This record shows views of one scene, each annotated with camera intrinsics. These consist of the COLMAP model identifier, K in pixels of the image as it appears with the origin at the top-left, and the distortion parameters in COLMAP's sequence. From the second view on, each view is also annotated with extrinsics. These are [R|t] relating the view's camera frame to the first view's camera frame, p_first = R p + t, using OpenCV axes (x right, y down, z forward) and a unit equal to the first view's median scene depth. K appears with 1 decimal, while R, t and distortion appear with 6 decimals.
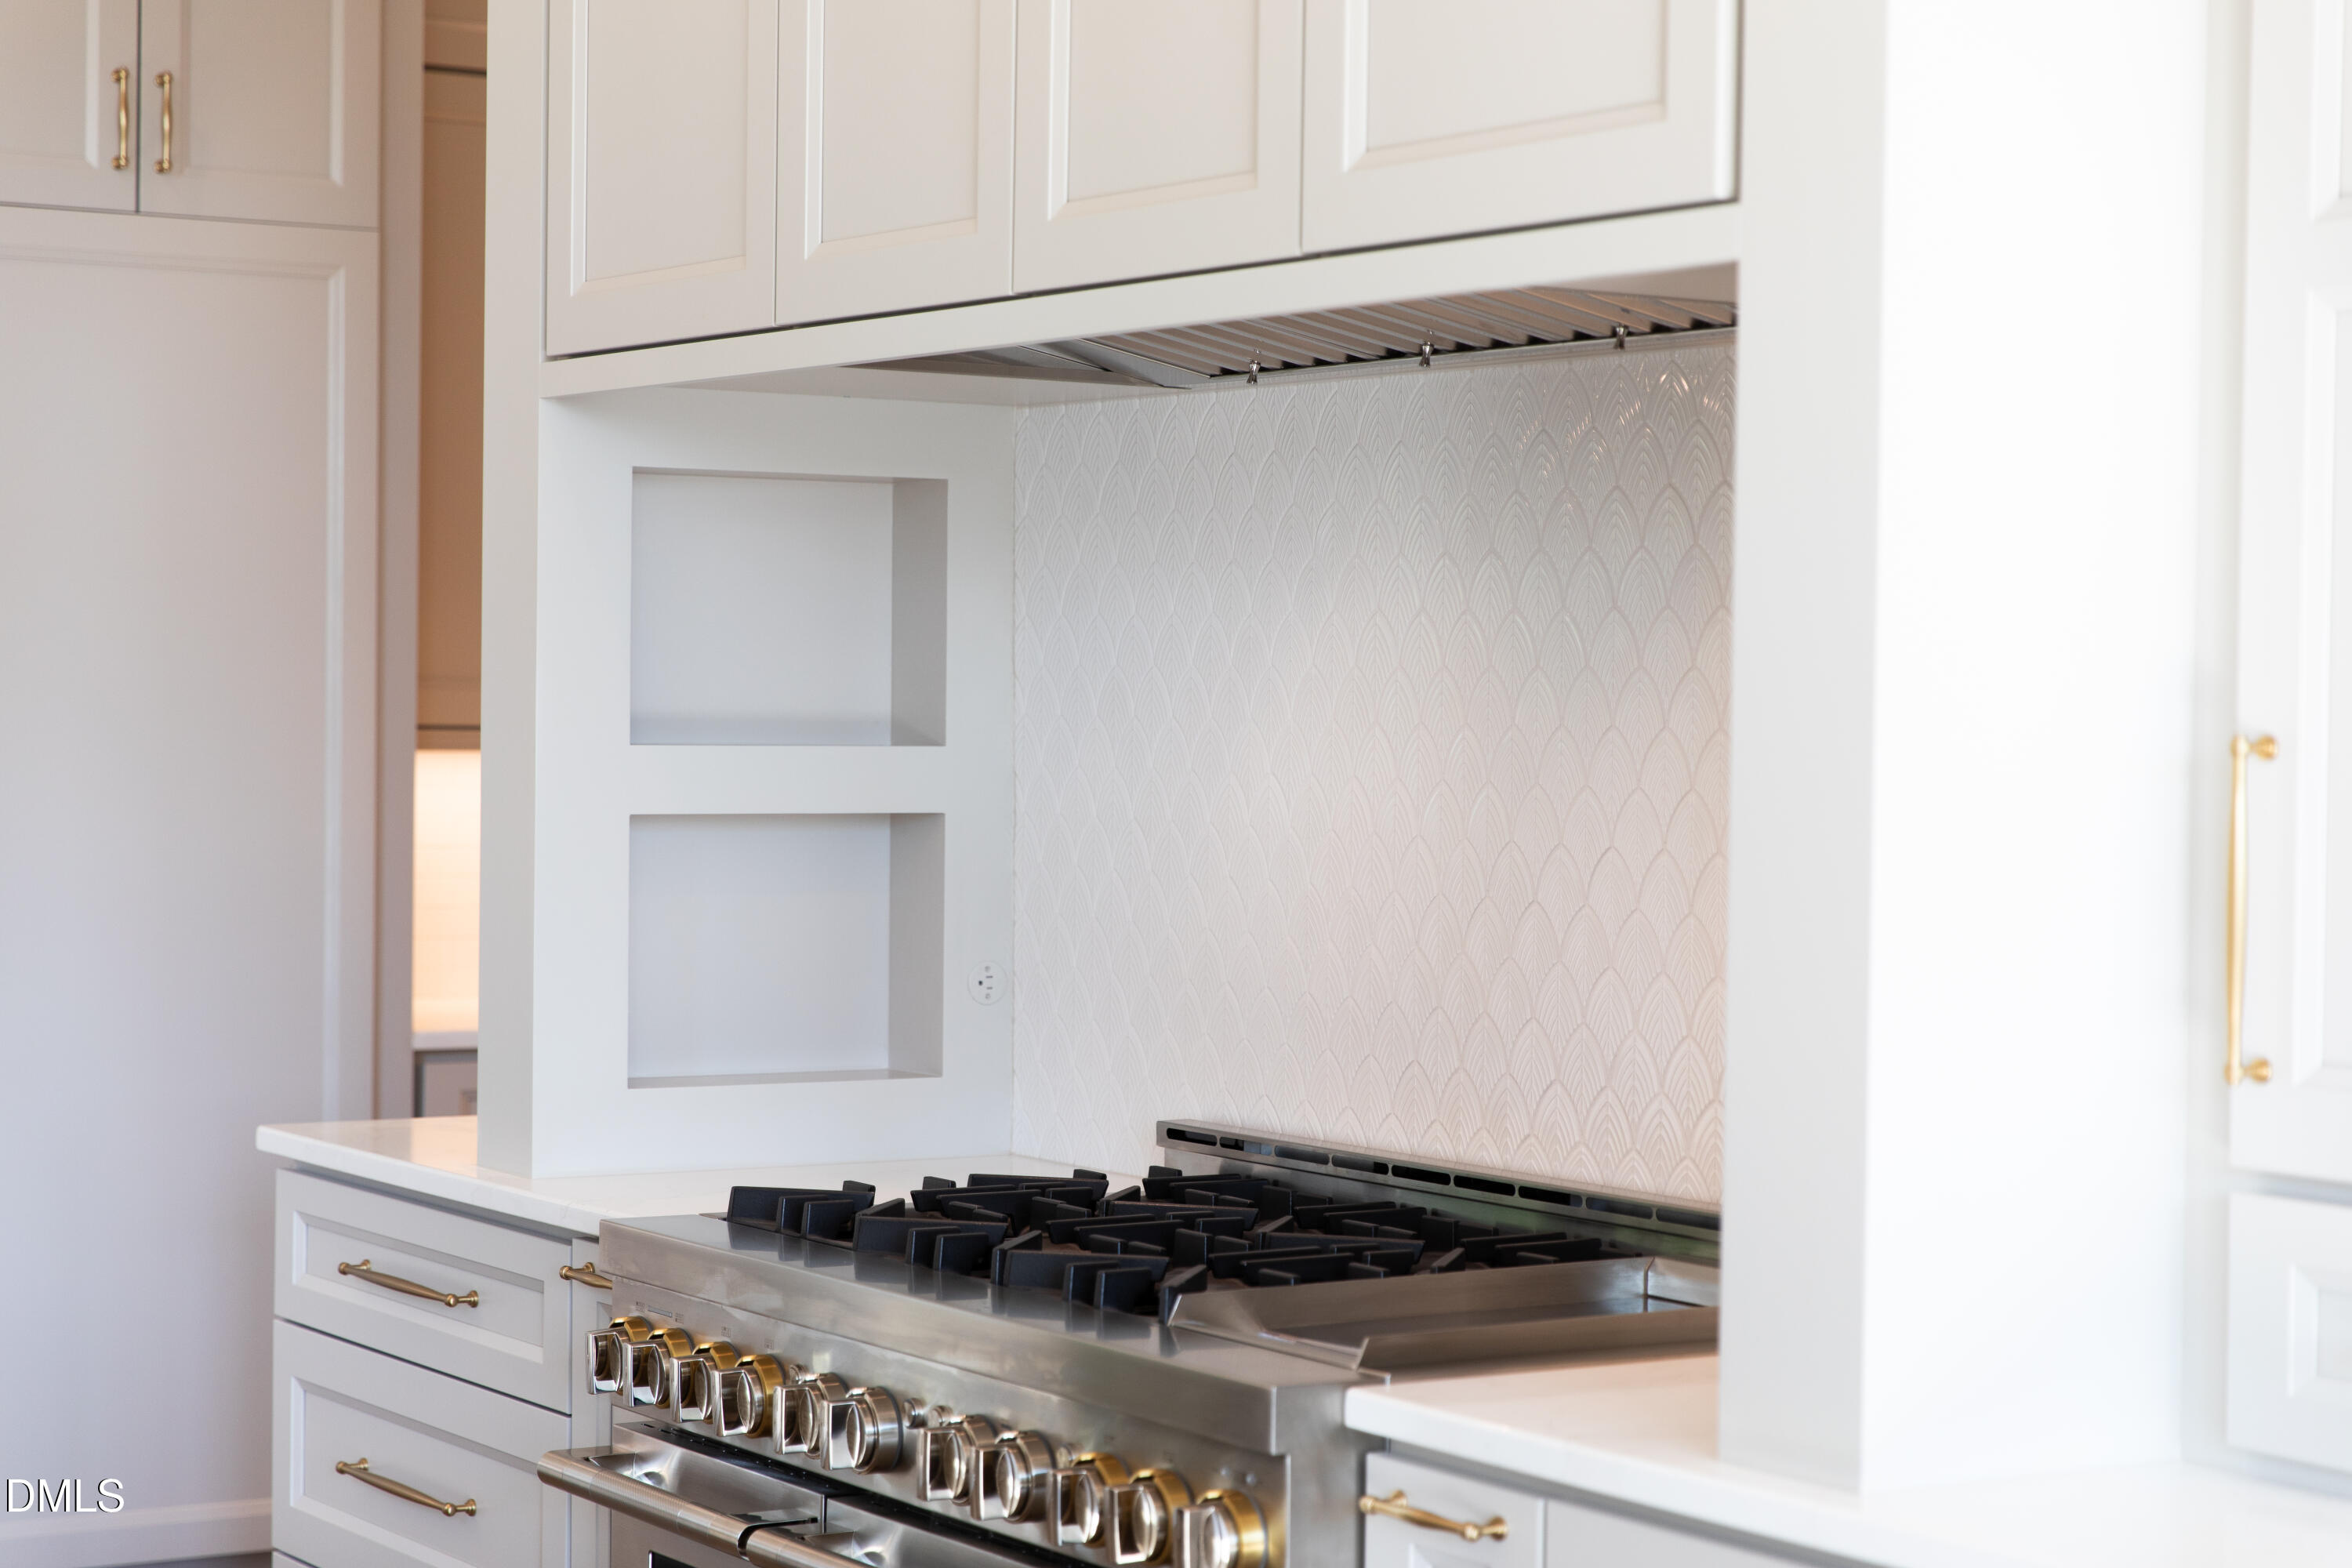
lens RADIAL K [[4701.9, 0, 1170.2], [0, 4701.9, 795.3], [0, 0, 1]] dist [0.019283, 0.000000]
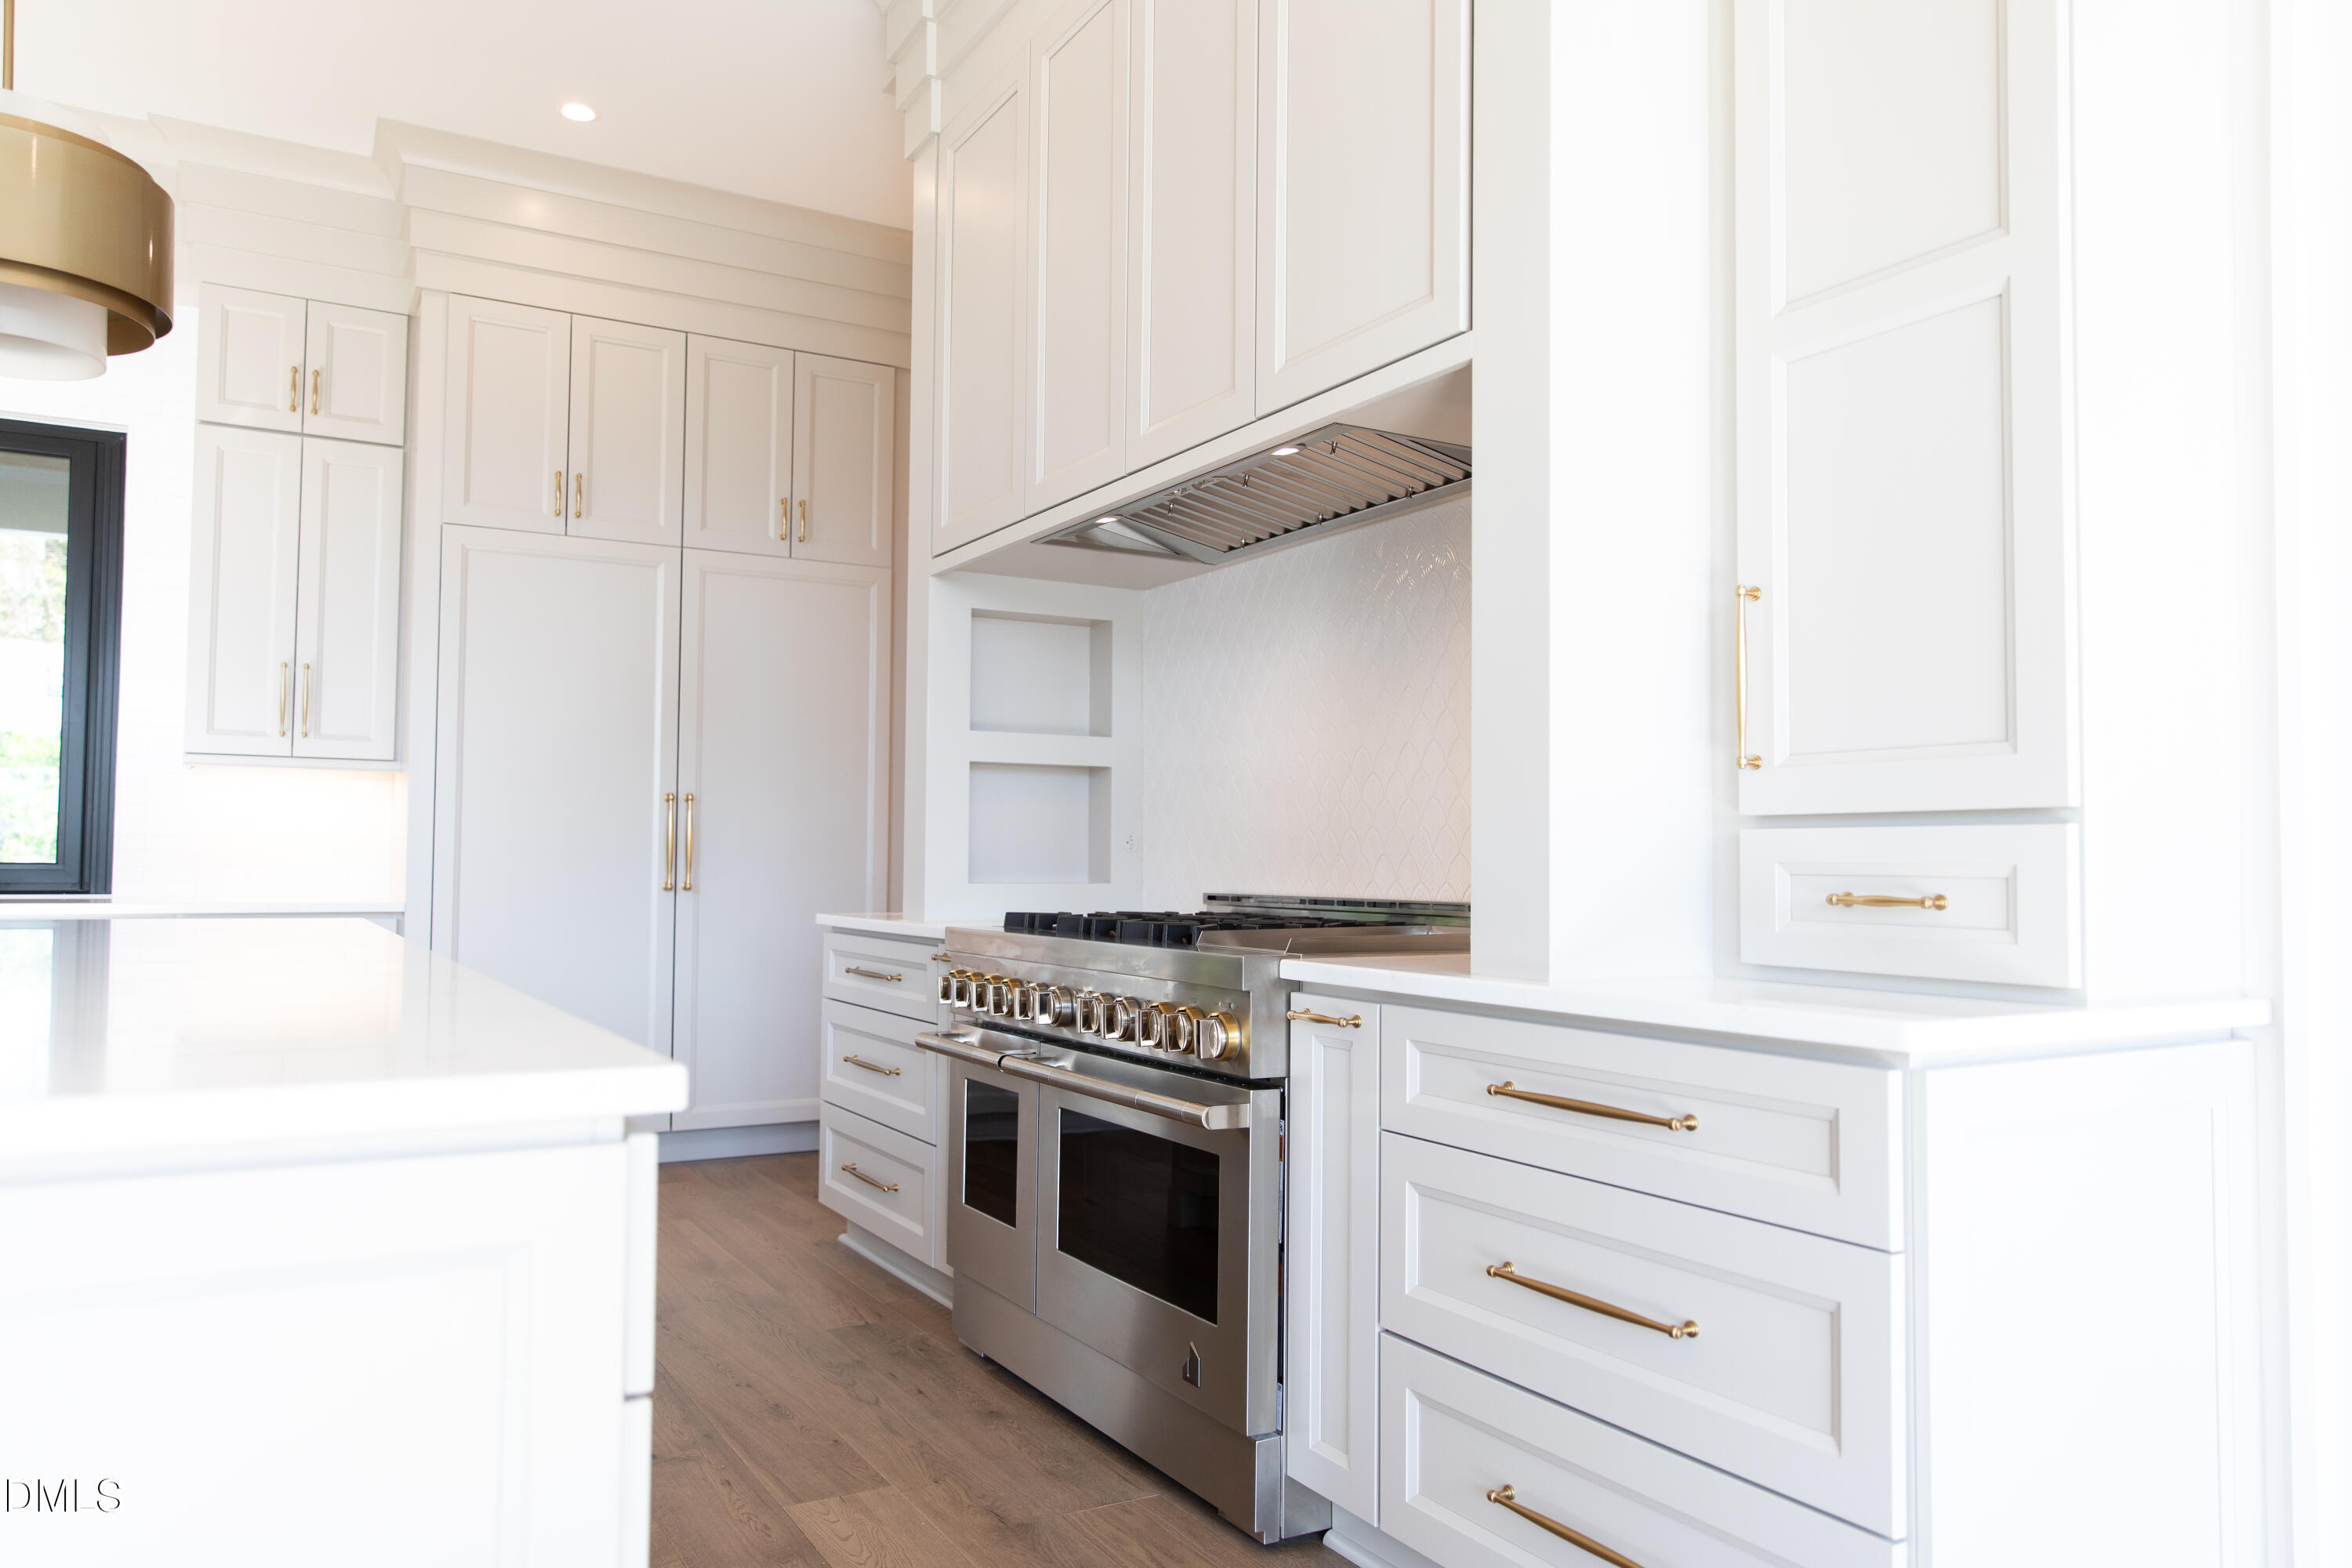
lens RADIAL K [[1699.4, 0, 1174.0], [0, 1699.4, 794.1], [0, 0, 1]] dist [0.004275, -0.000578]
pose [[0.999191, -0.006392, -0.039715, 0.017327], [0.003841, 0.997943, -0.063987, 0.082672], [0.040042, 0.063782, 0.997160, 0.221794]]
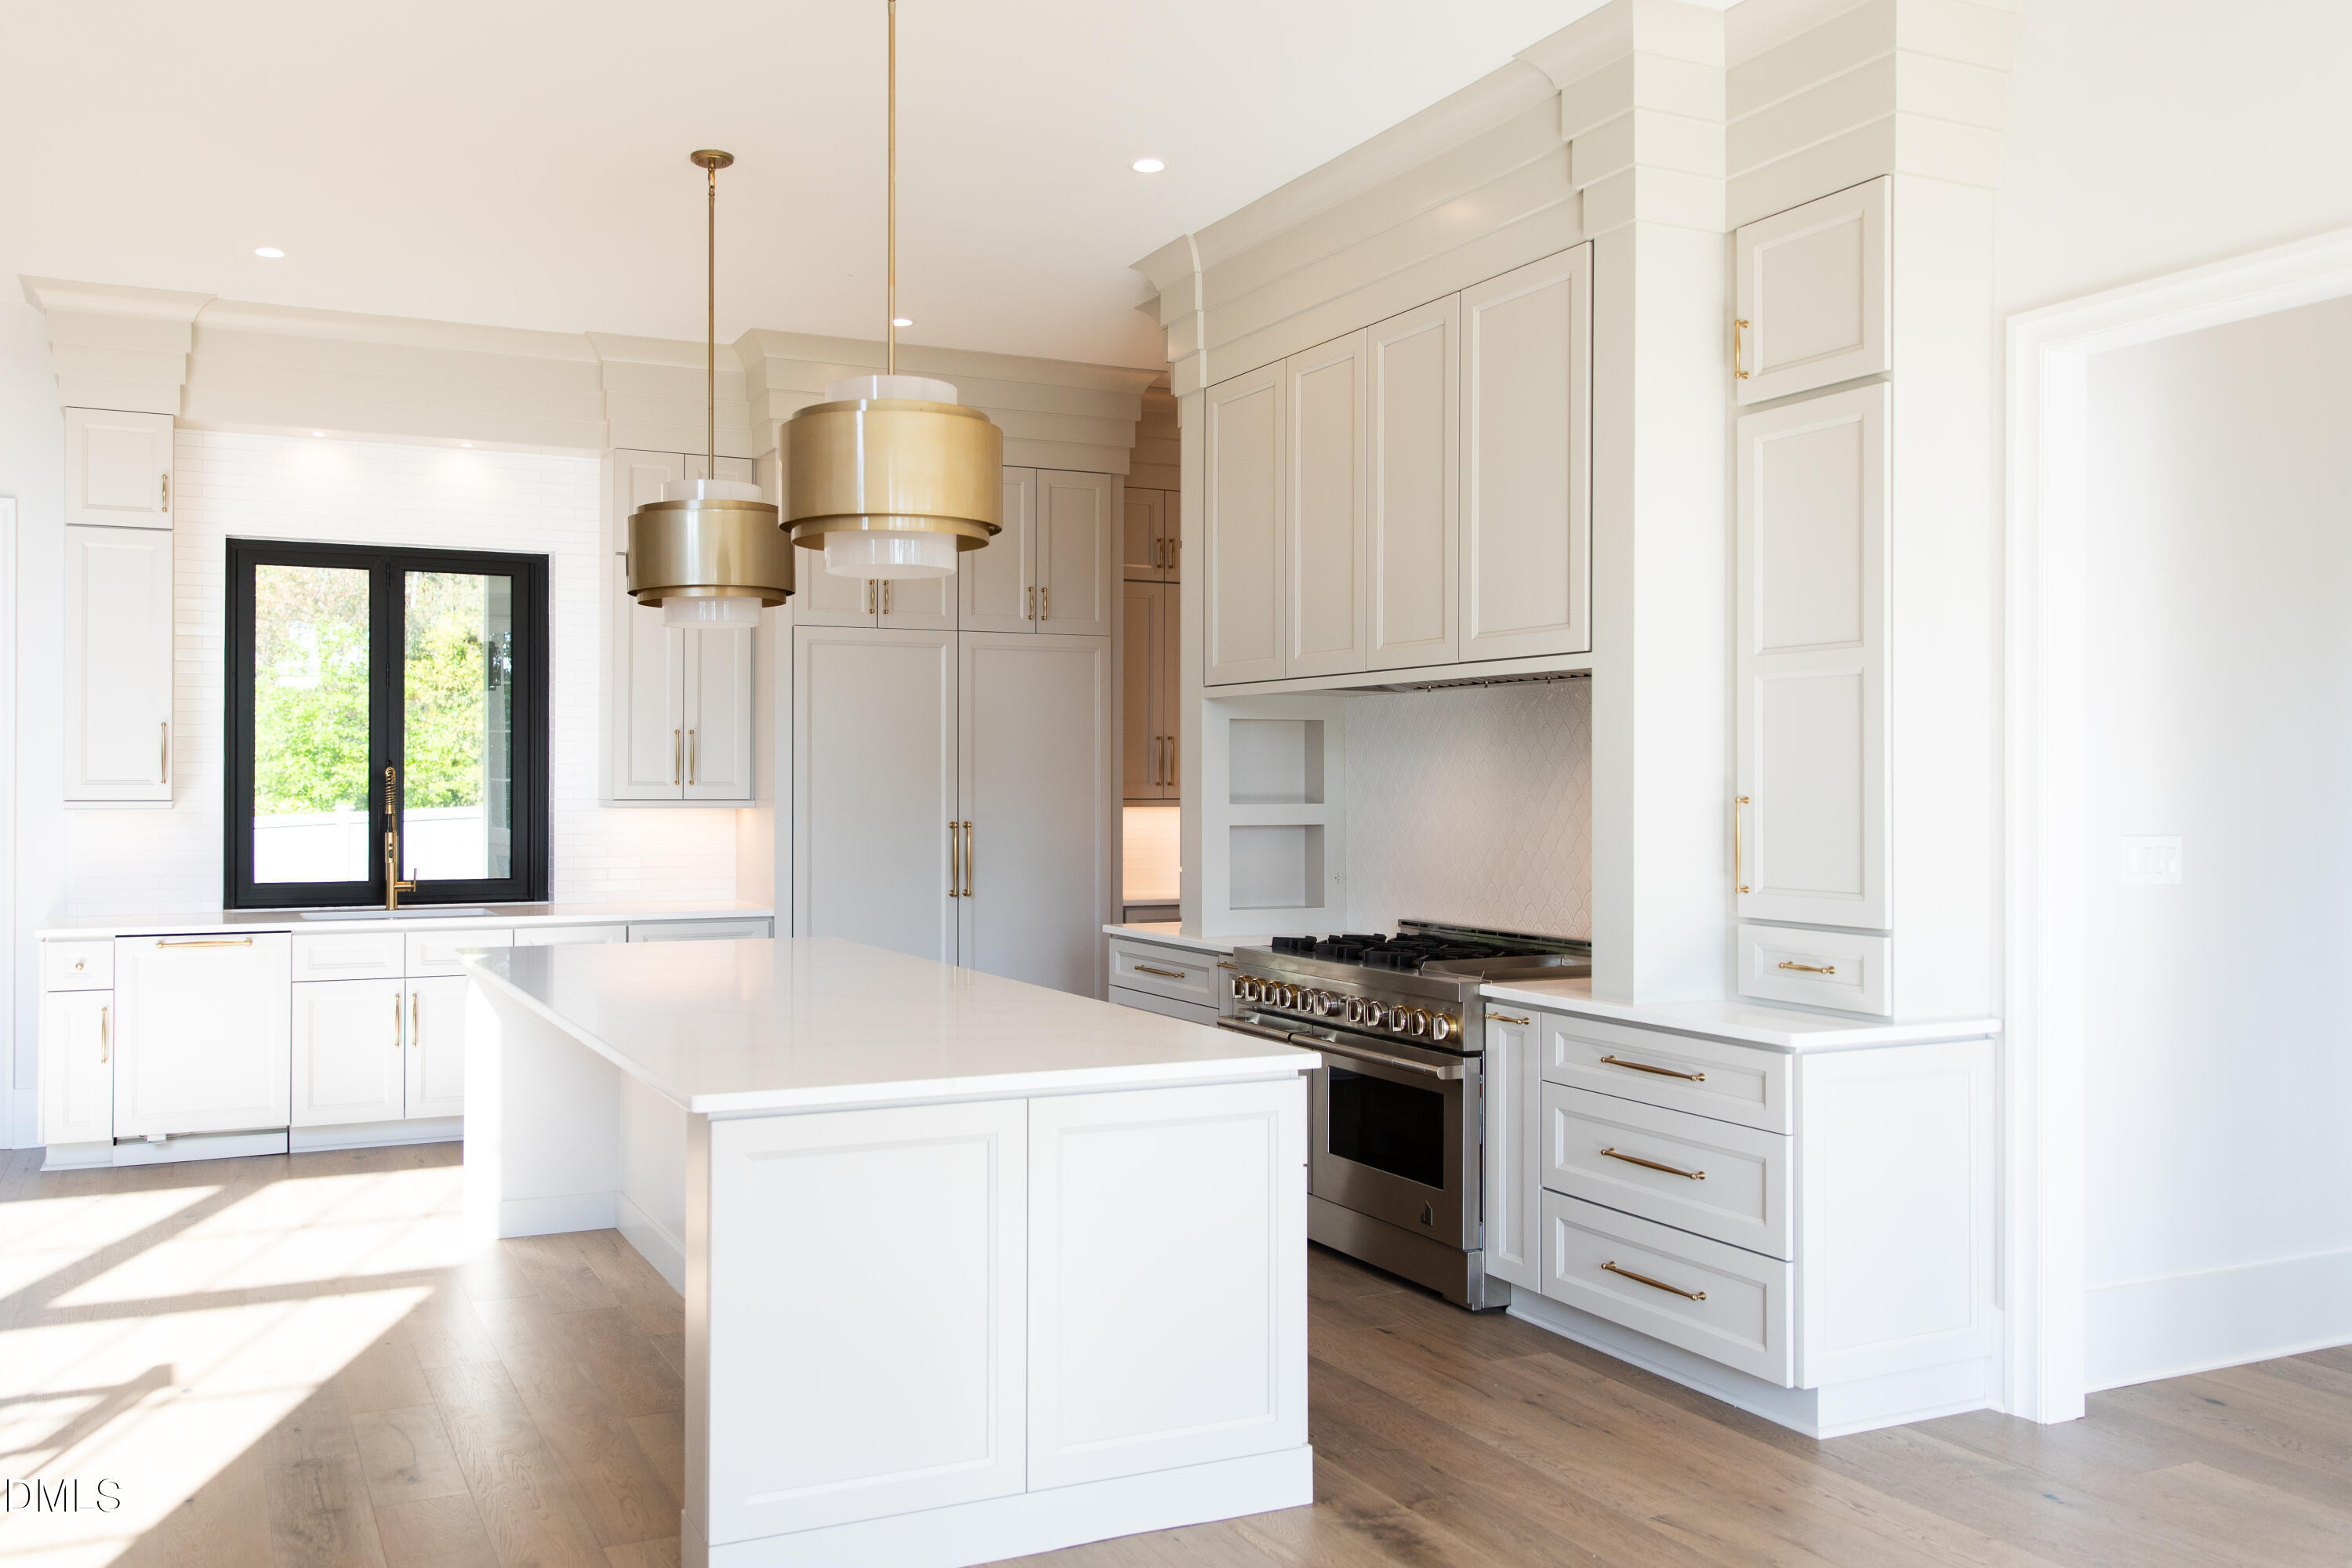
lens RADIAL K [[1973.4, 0, 1016.9], [0, 1973.4, 767.6], [0, 0, 1]] dist [0.026653, -0.010835]
pose [[0.989920, -0.012458, -0.141082, -0.077159], [0.008357, 0.999526, -0.029625, 0.003766], [0.141384, 0.028147, 0.989555, -0.424037]]
